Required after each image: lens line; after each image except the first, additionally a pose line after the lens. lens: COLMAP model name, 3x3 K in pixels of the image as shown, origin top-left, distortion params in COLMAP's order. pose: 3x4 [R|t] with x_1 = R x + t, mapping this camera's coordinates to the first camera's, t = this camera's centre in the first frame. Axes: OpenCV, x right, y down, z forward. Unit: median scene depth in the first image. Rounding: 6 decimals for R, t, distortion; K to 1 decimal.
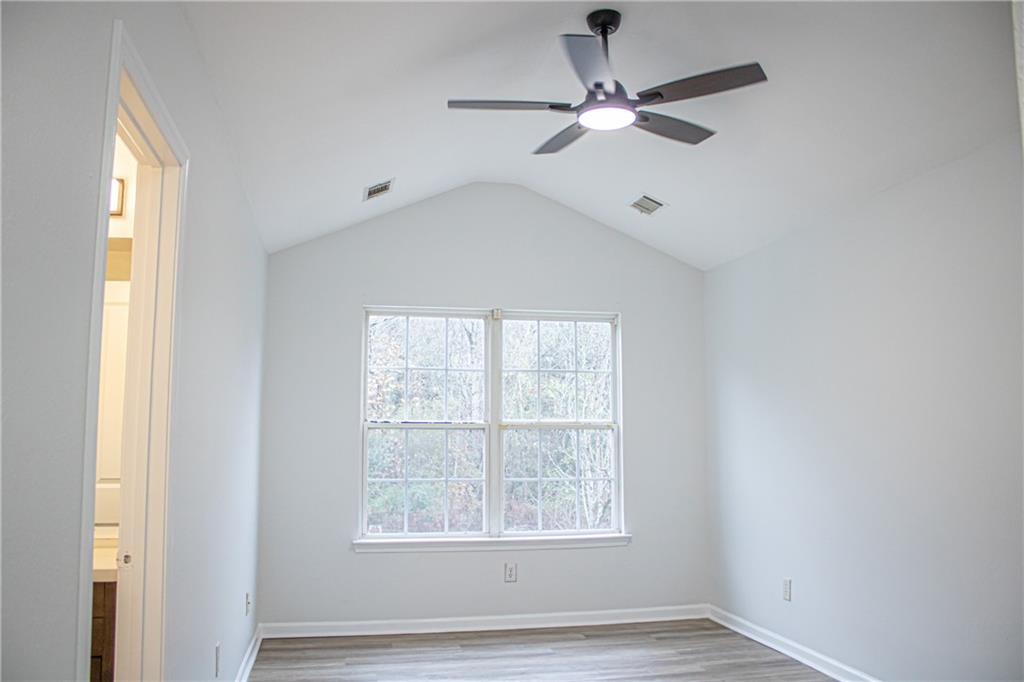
lens RADIAL K [[847.3, 0, 517.4], [0, 847.3, 341.5], [0, 0, 1]] dist [-0.147865, 0.103310]
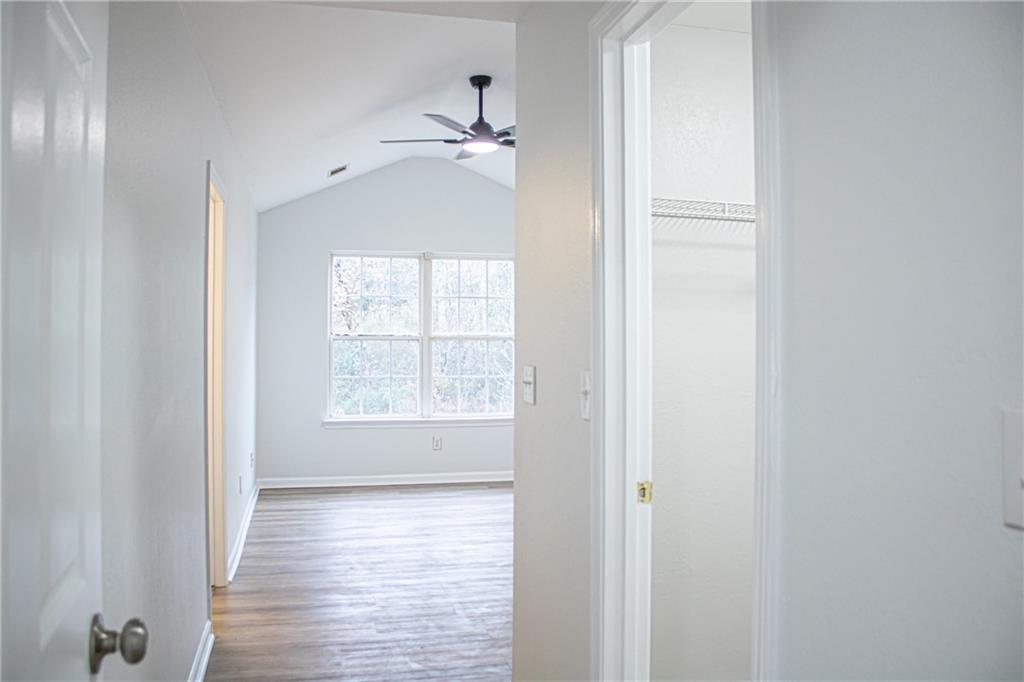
lens RADIAL K [[847.3, 0, 506.1], [0, 847.3, 339.9], [0, 0, 1]] dist [-0.147865, 0.103310]
pose [[0.999767, 0.003599, 0.021262, 0.074056], [-0.005915, 0.993923, 0.109921, -0.048014], [-0.020737, -0.110021, 0.993713, -0.366529]]
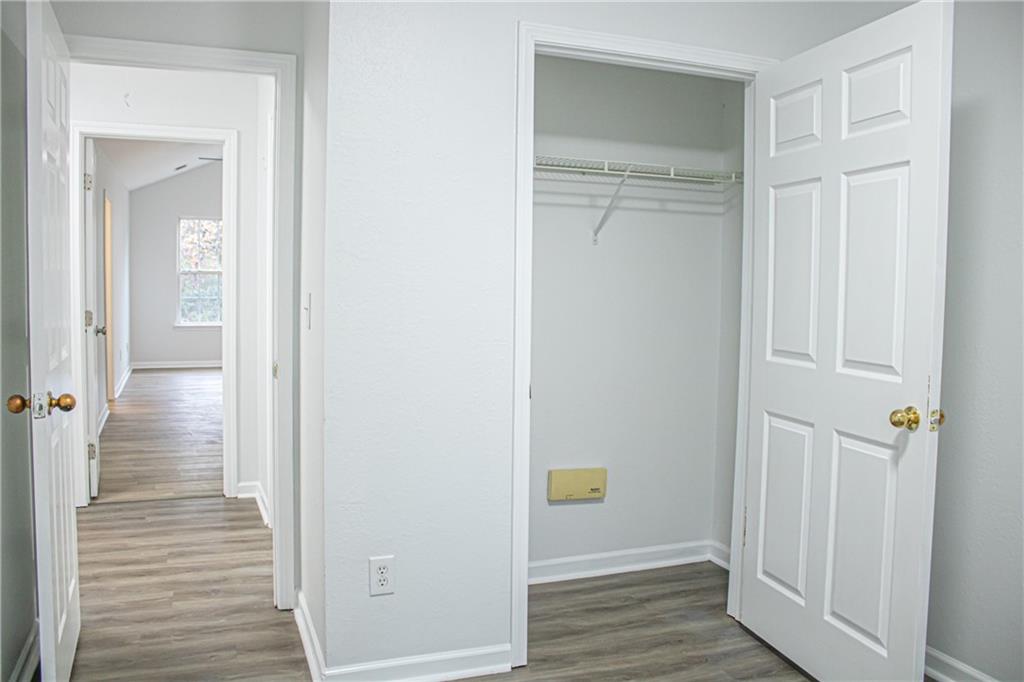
lens RADIAL K [[847.3, 0, 513.6], [0, 847.3, 340.6], [0, 0, 1]] dist [-0.147865, 0.103310]
pose [[0.986246, 0.006013, 0.165173, 0.299694], [-0.036522, 0.982563, 0.182306, -0.138864], [-0.161197, -0.185831, 0.969269, -1.168982]]
